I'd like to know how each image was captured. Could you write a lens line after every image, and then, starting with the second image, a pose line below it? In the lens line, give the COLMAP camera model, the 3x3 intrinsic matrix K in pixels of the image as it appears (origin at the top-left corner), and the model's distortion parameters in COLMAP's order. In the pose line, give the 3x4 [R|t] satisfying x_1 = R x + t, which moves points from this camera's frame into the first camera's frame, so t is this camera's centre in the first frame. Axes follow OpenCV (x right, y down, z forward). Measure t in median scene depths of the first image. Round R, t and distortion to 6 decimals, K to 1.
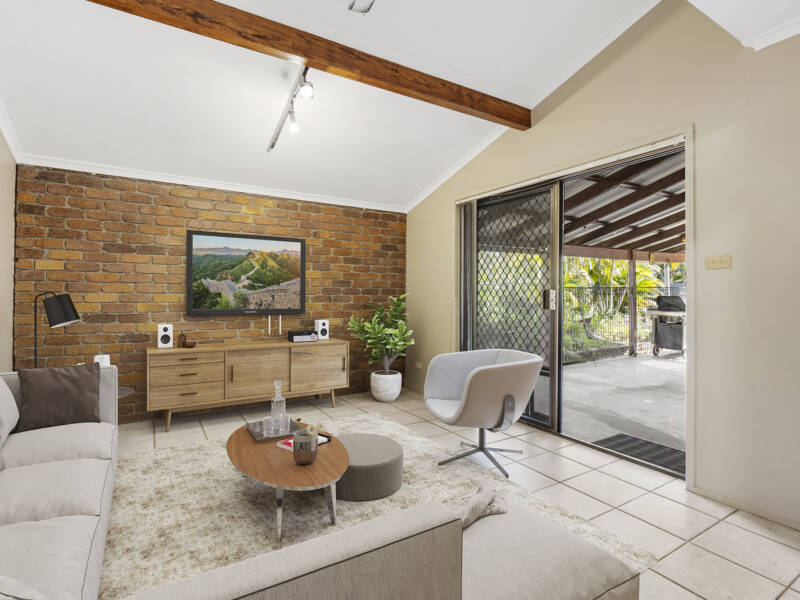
lens RADIAL K [[418.0, 0, 401.8], [0, 418.0, 298.7], [0, 0, 1]] dist [0.001560, 0.000814]
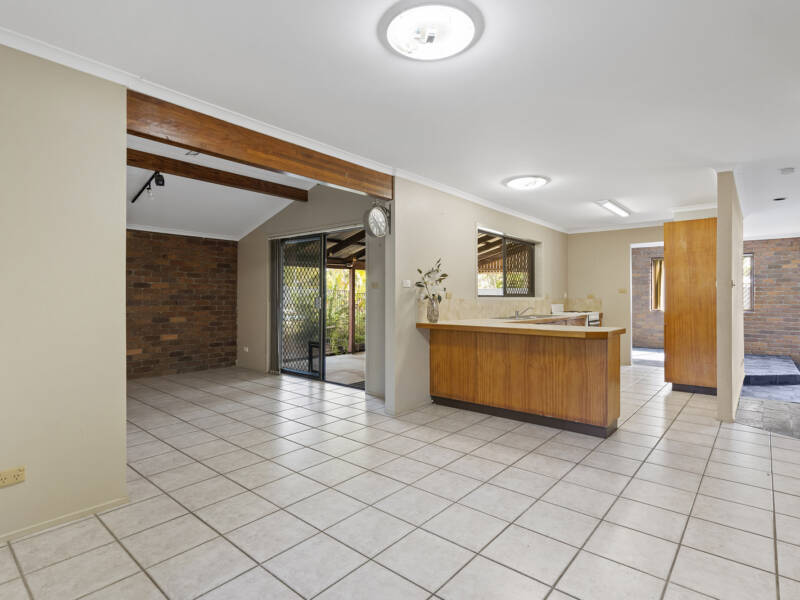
lens RADIAL K [[418.0, 0, 401.2], [0, 418.0, 295.2], [0, 0, 1]] dist [0.001560, 0.000814]
pose [[0.950200, -0.002540, 0.311630, 0.105644], [0.006082, 0.999927, -0.010394, -0.005849], [-0.311581, 0.011772, 0.950147, -0.553175]]
